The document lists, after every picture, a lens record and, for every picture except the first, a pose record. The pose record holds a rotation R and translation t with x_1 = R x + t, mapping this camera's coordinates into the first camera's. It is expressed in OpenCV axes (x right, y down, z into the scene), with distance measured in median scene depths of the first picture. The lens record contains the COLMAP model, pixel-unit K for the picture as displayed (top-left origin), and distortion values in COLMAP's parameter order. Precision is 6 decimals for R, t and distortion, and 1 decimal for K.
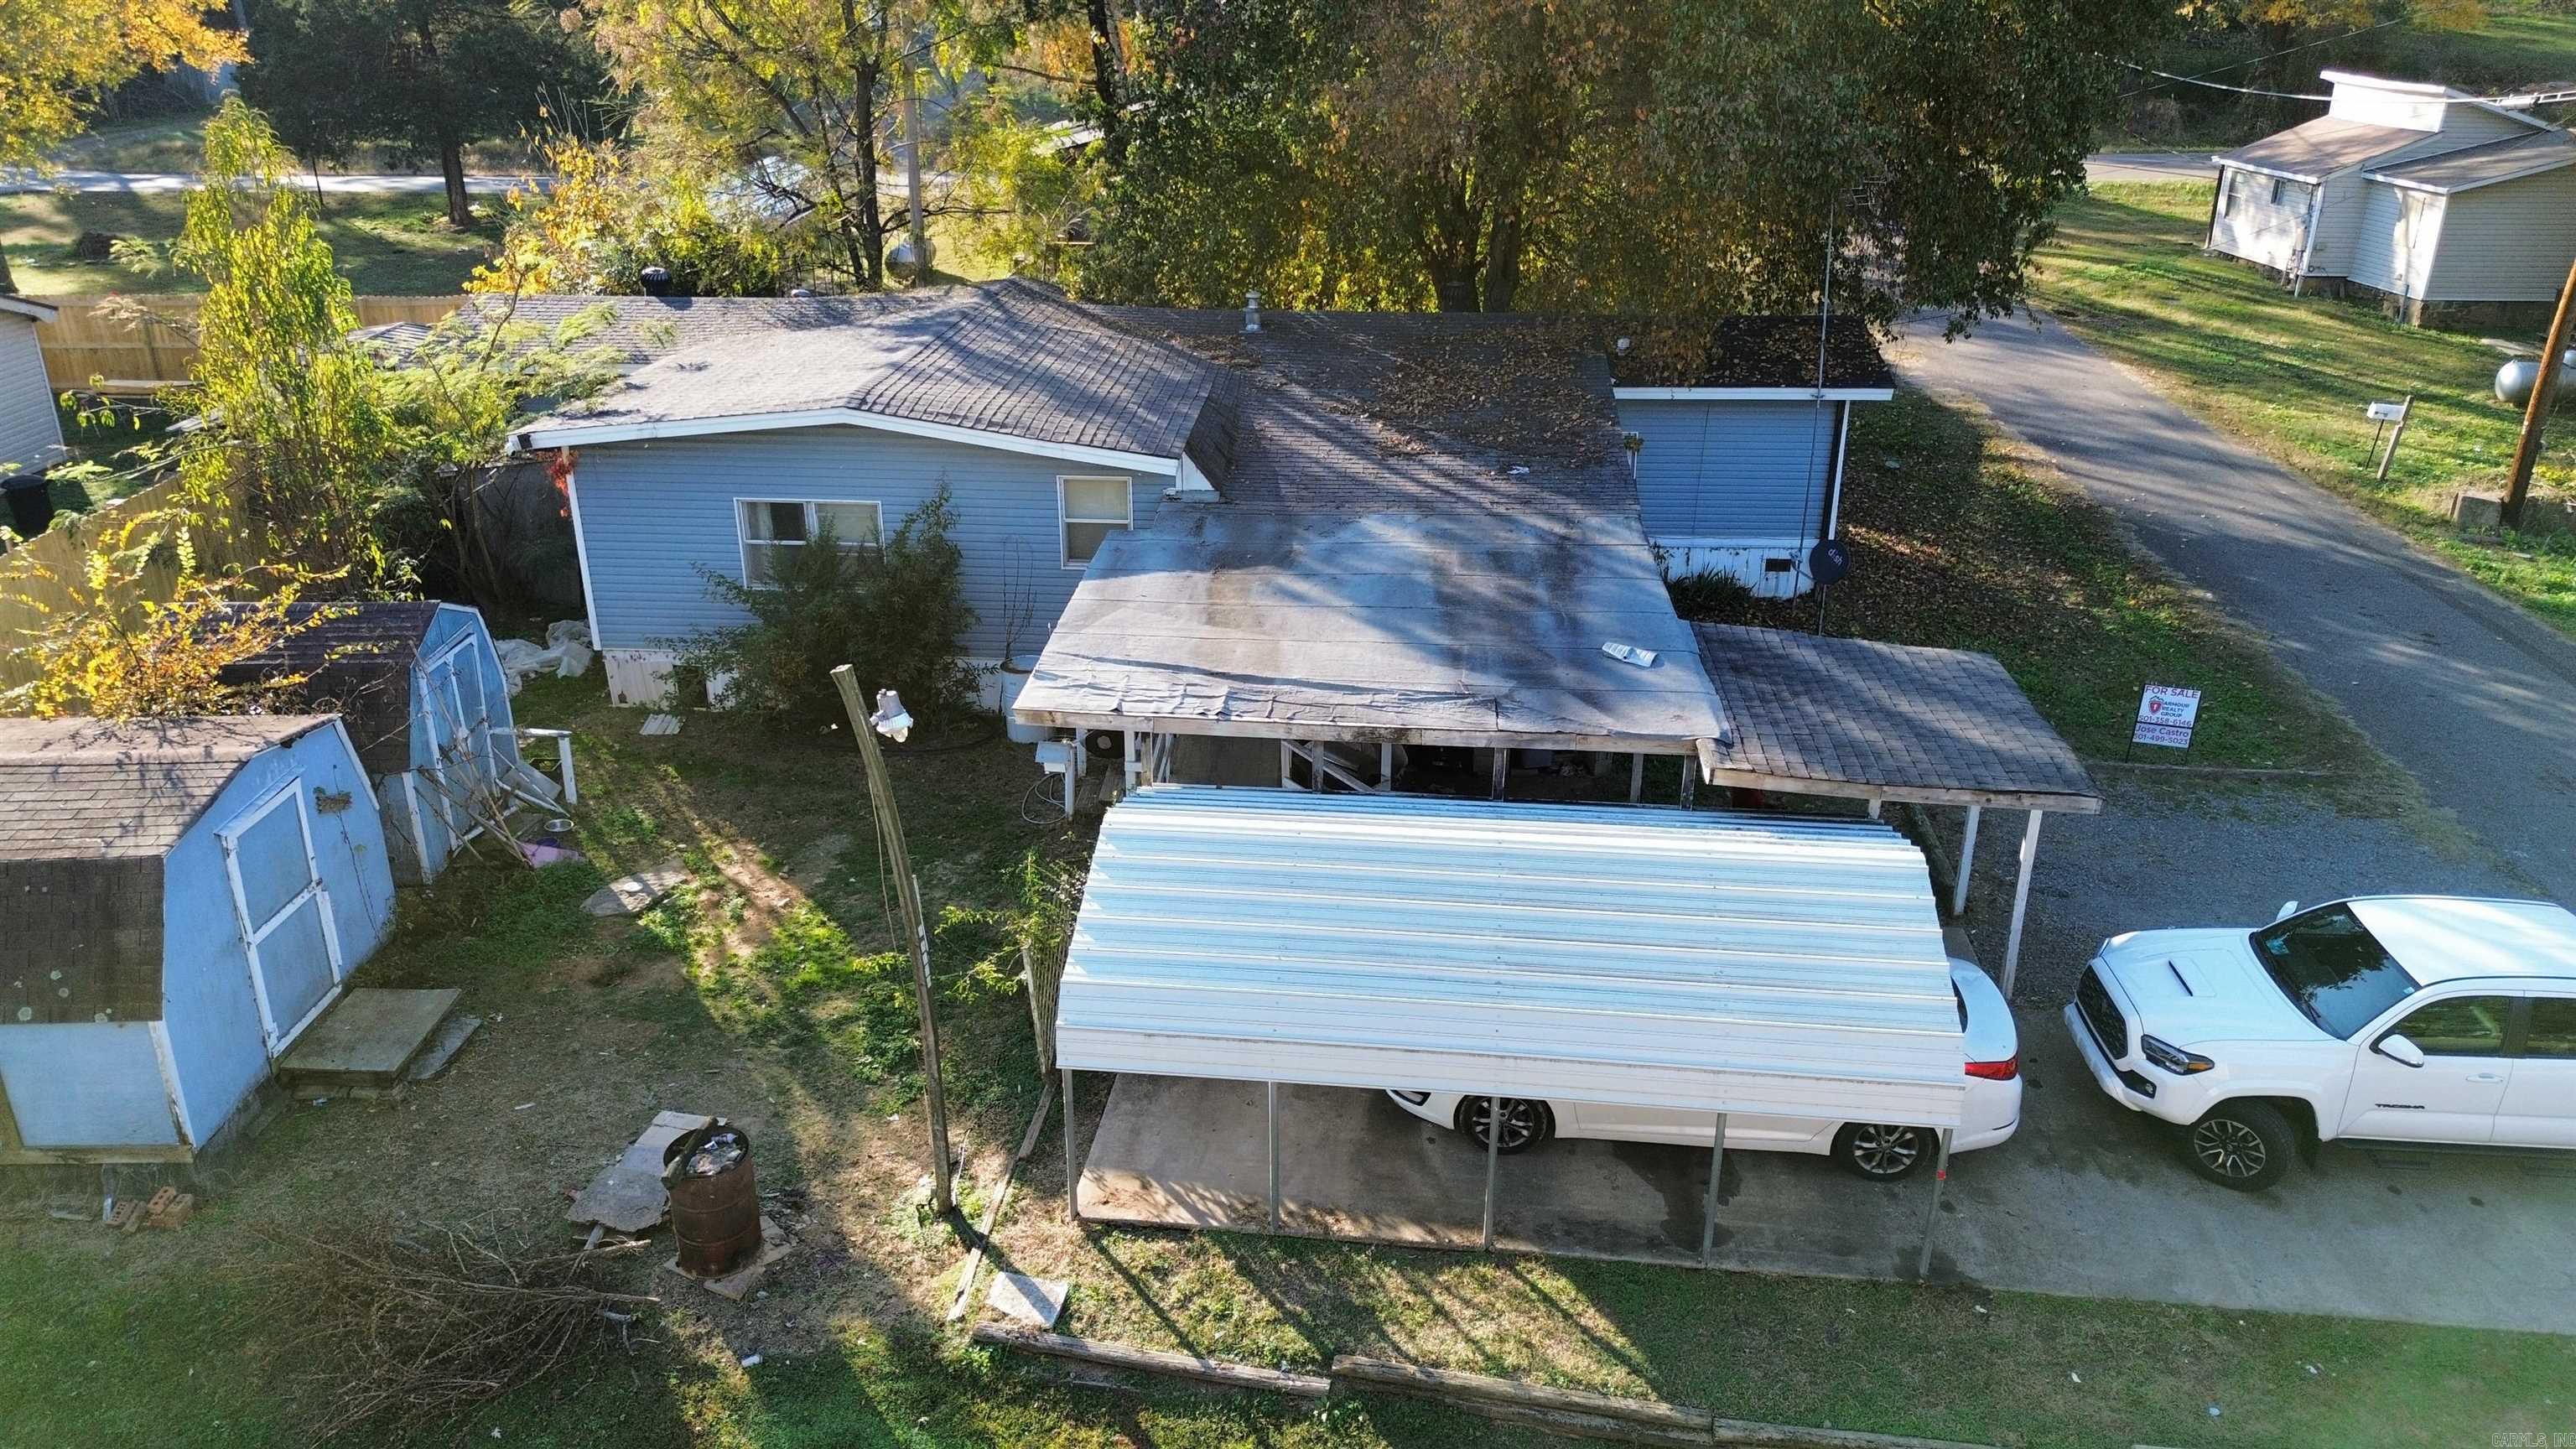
lens RADIAL K [[1804.5, 0, 1290.9], [0, 1804.5, 715.4], [0, 0, 1]] dist [0.065723, -0.065404]
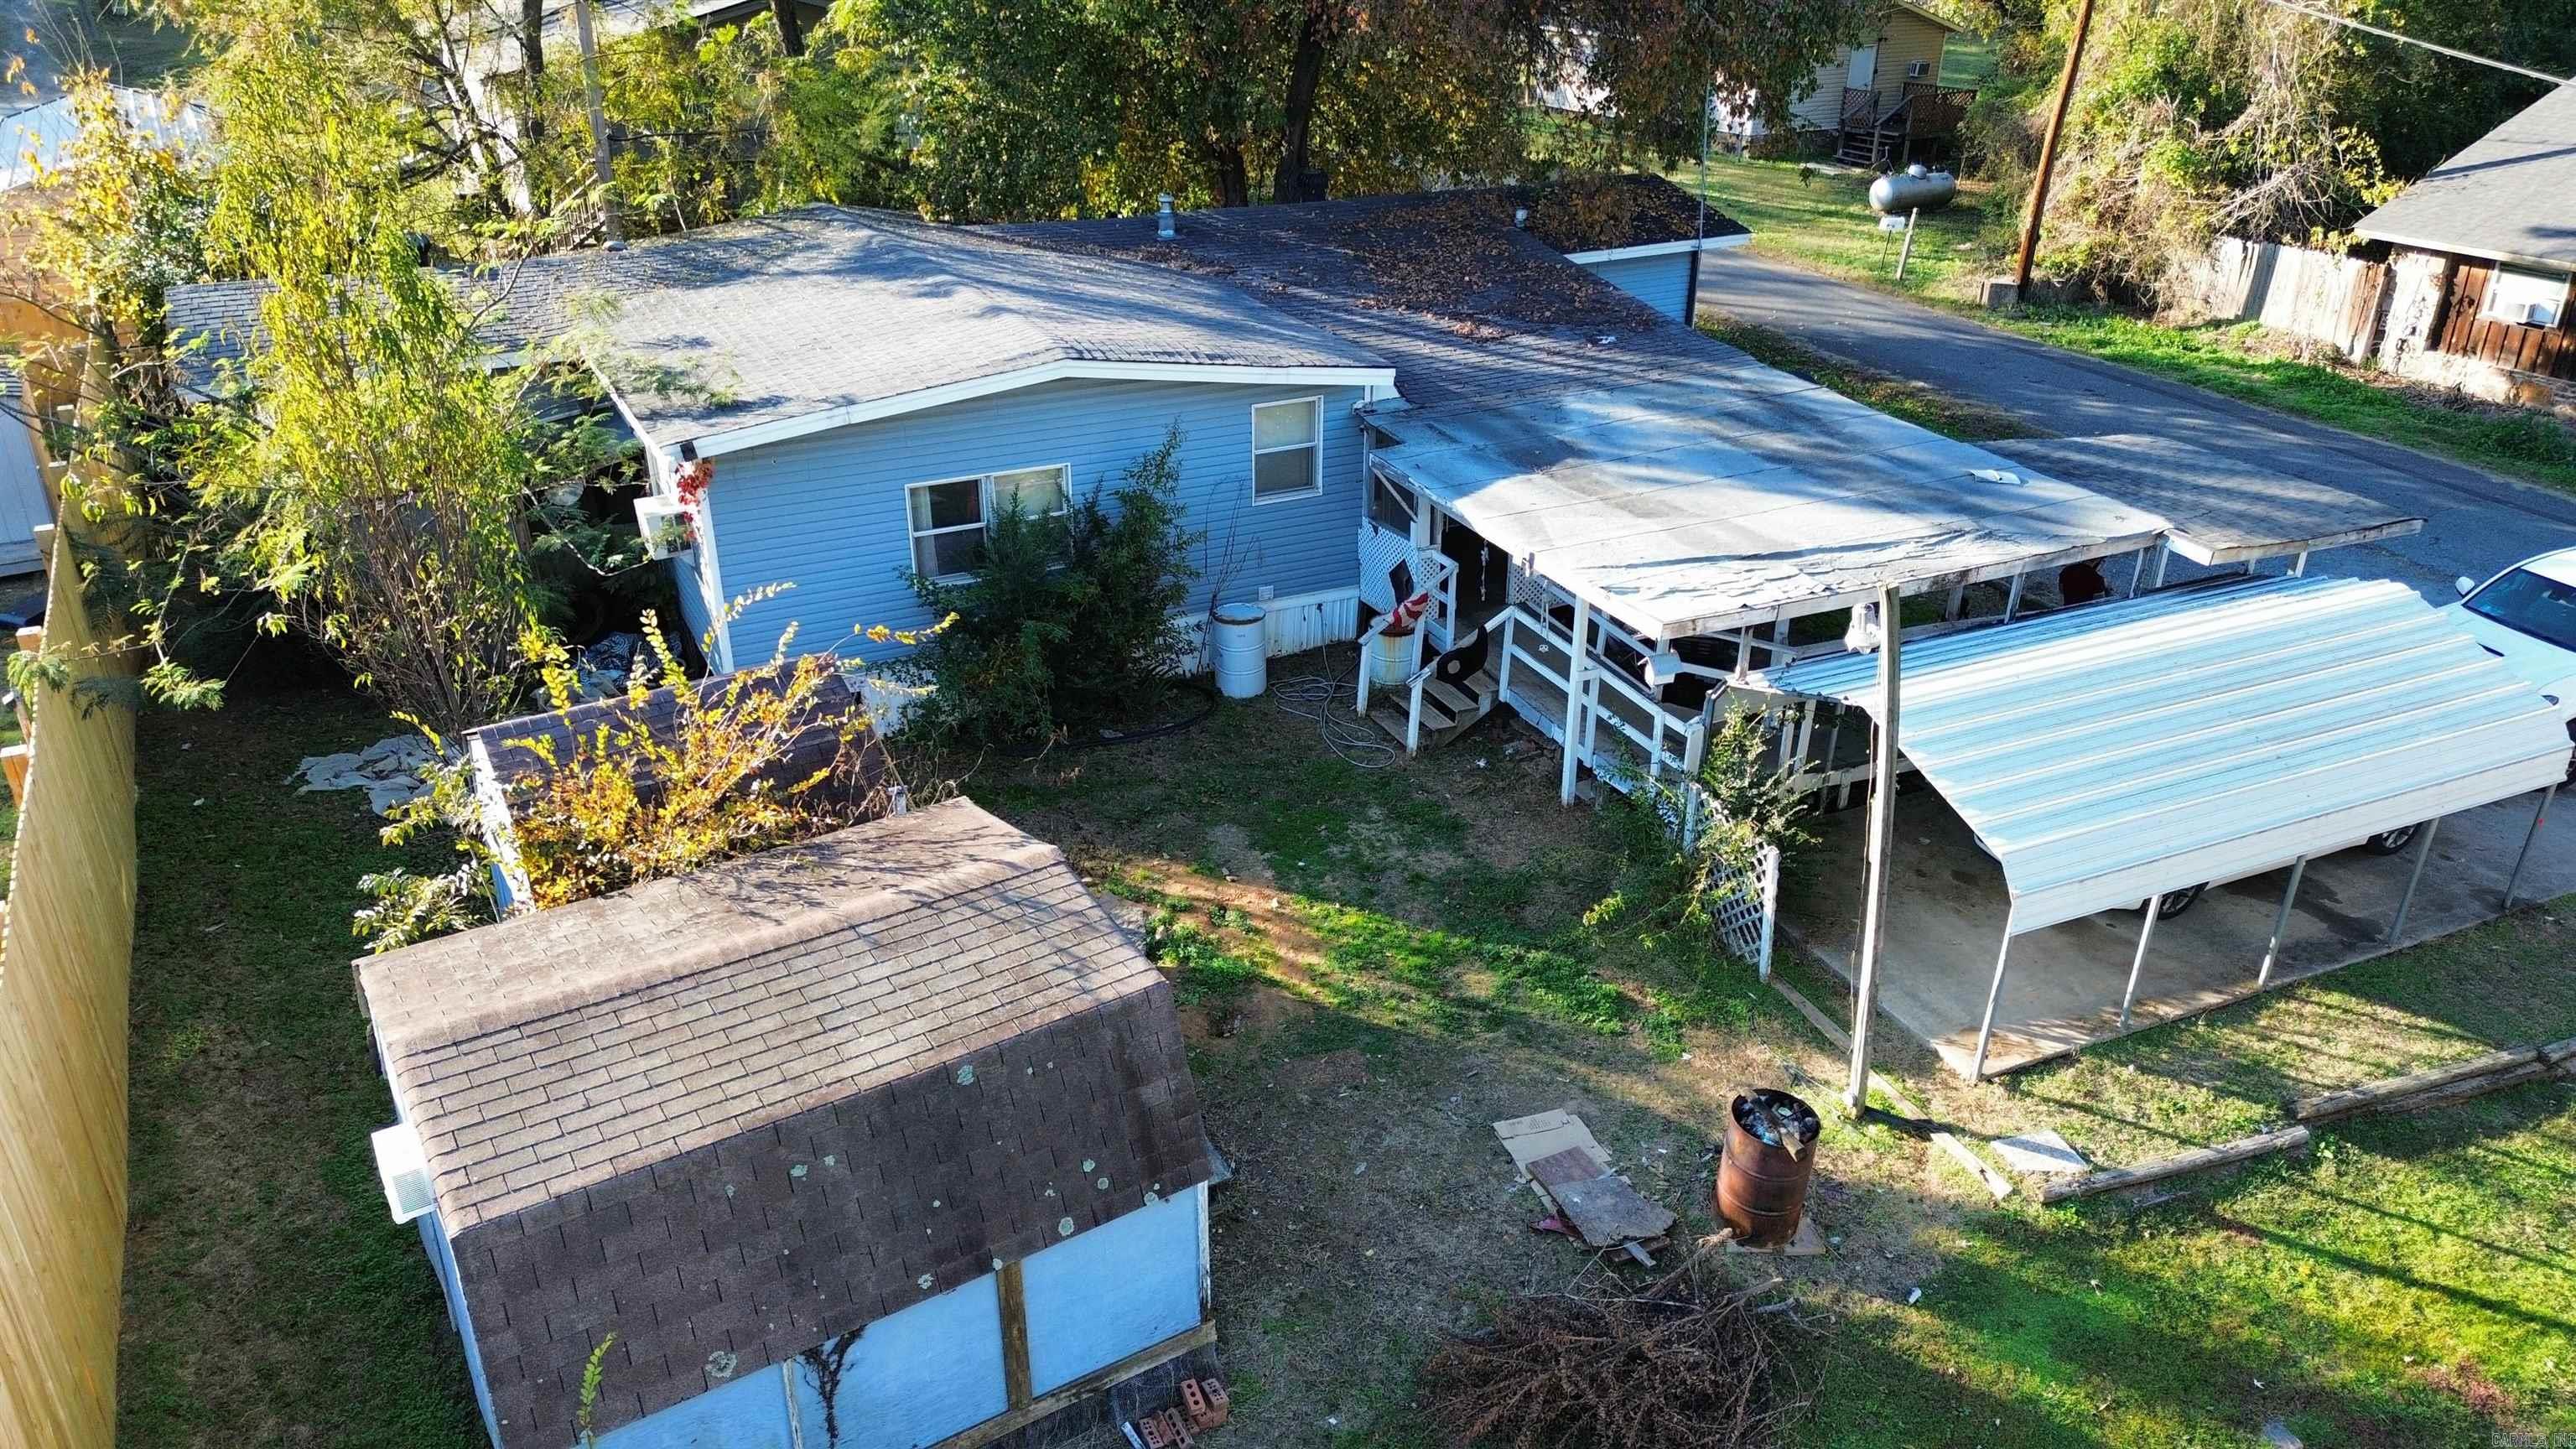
lens RADIAL K [[1804.5, 0, 1290.9], [0, 1804.5, 715.4], [0, 0, 1]] dist [0.065723, -0.065404]
pose [[0.859979, -0.215622, 0.462540, -0.728785], [0.189665, 0.976477, 0.102569, -0.086815], [-0.473775, -0.000480, 0.880646, 0.221098]]
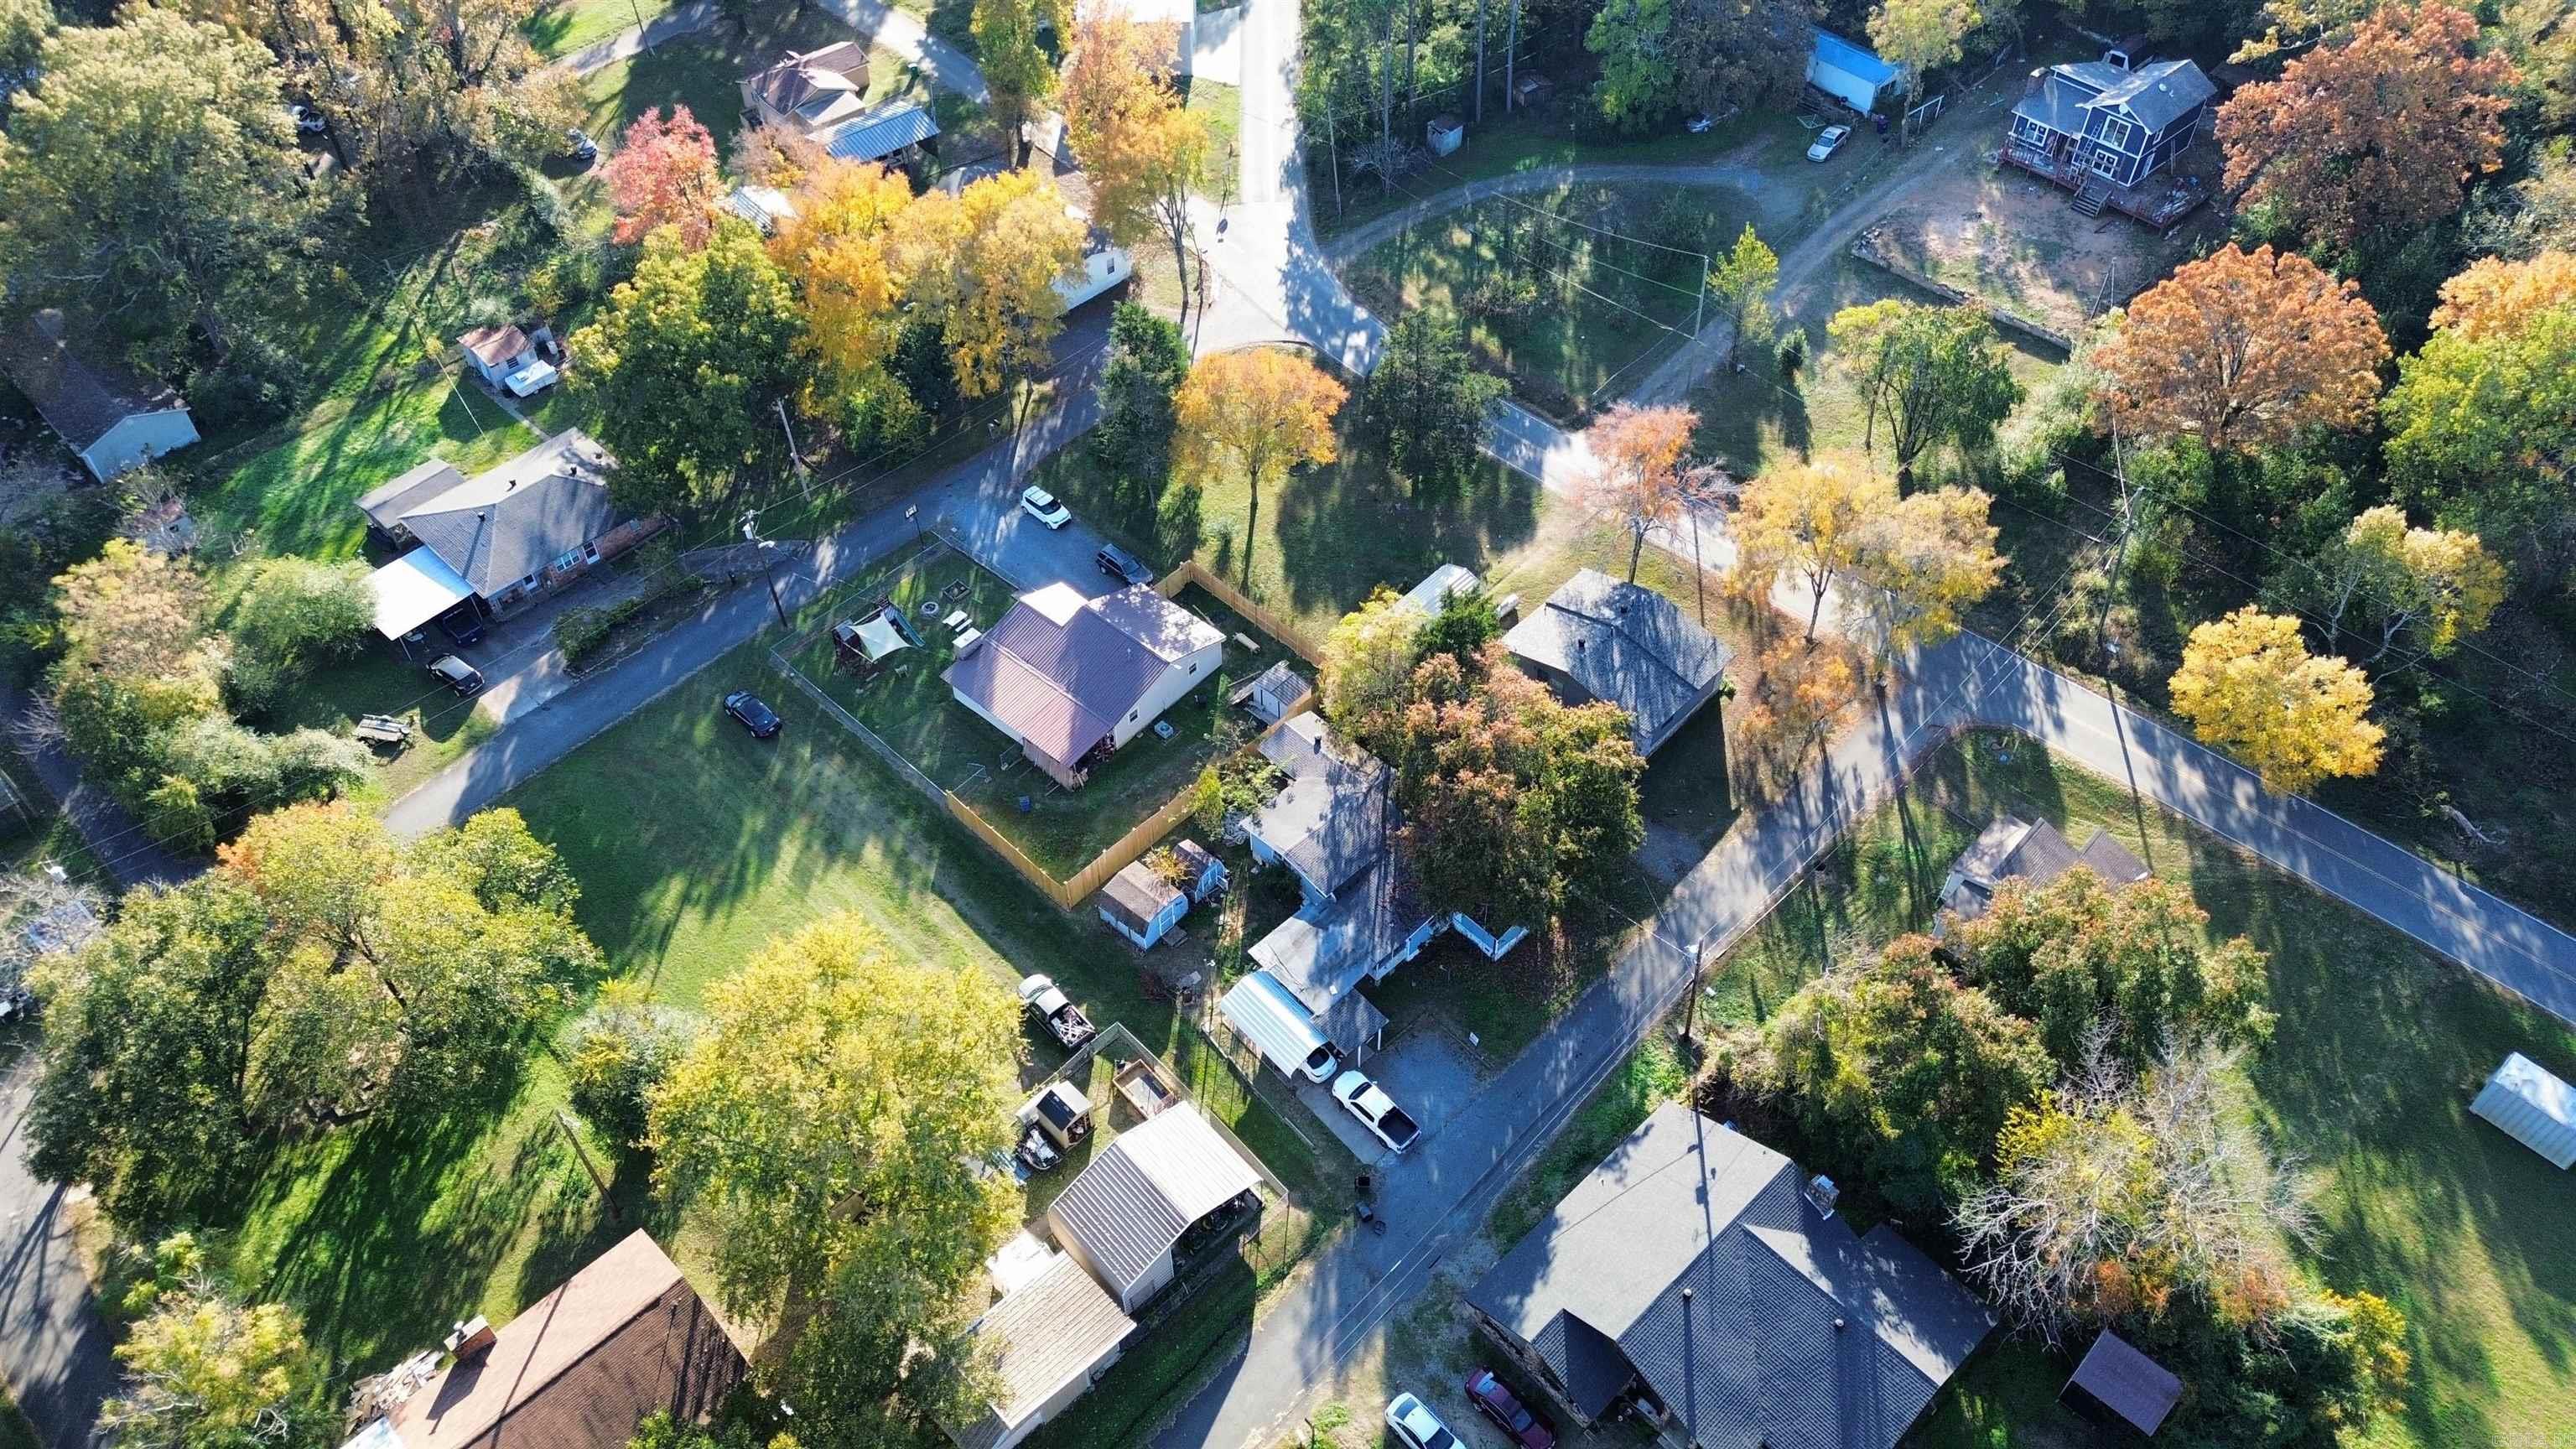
lens RADIAL K [[1840.8, 0, 1288.0], [0, 1840.8, 724.5], [0, 0, 1]] dist [0.060603, -0.077408]
pose [[0.732904, 0.500124, -0.461225, 2.513077], [-0.257039, 0.831247, 0.492909, -3.829011], [0.629907, -0.242702, 0.737775, -3.508196]]
